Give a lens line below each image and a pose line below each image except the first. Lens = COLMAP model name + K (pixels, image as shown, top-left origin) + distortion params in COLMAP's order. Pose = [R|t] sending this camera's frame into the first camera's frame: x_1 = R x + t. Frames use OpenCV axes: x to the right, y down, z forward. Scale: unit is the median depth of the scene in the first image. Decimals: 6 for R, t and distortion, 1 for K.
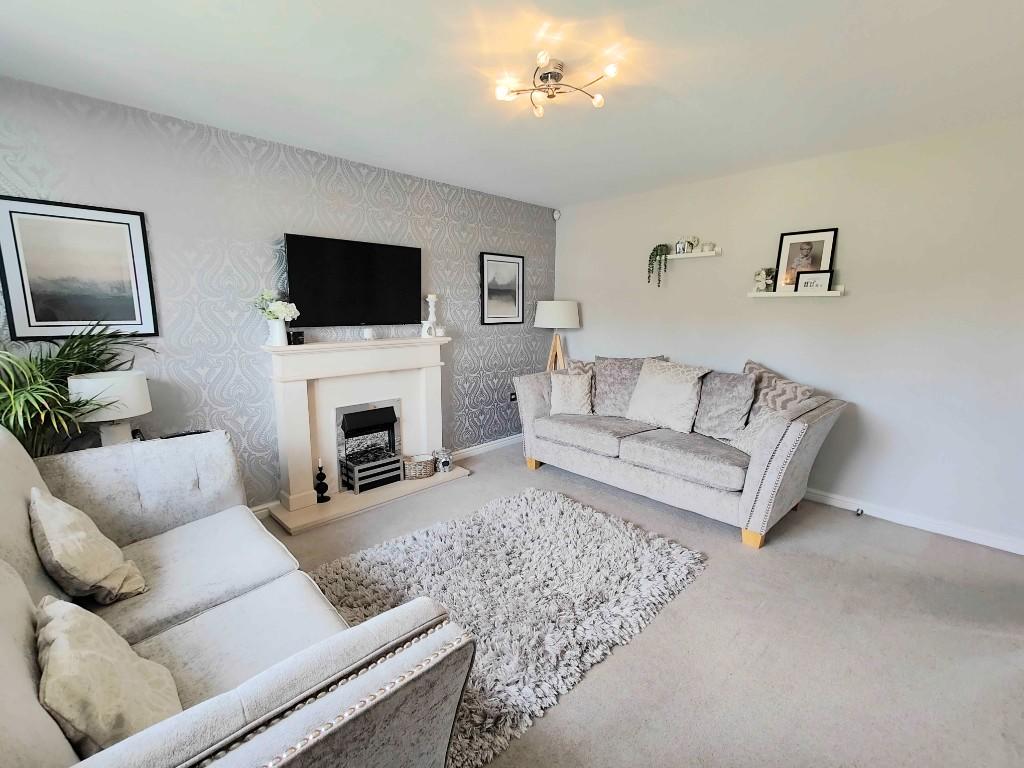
lens RADIAL K [[450.3, 0, 510.1], [0, 450.3, 380.9], [0, 0, 1]] dist [0.003446, -0.000106]
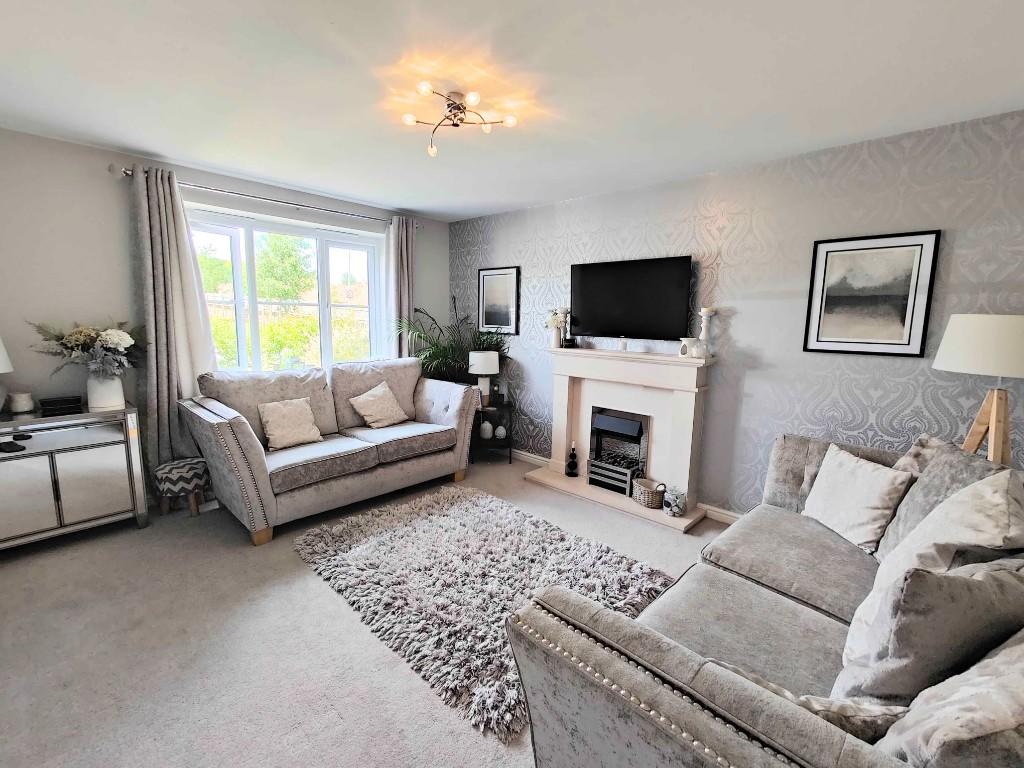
lens RADIAL K [[450.3, 0, 510.1], [0, 450.3, 380.9], [0, 0, 1]] dist [0.003446, -0.000106]
pose [[0.035342, 0.140547, -0.989443, 0.674442], [-0.180287, 0.974715, 0.132016, -0.105922], [0.982979, 0.173718, 0.059788, 0.628895]]
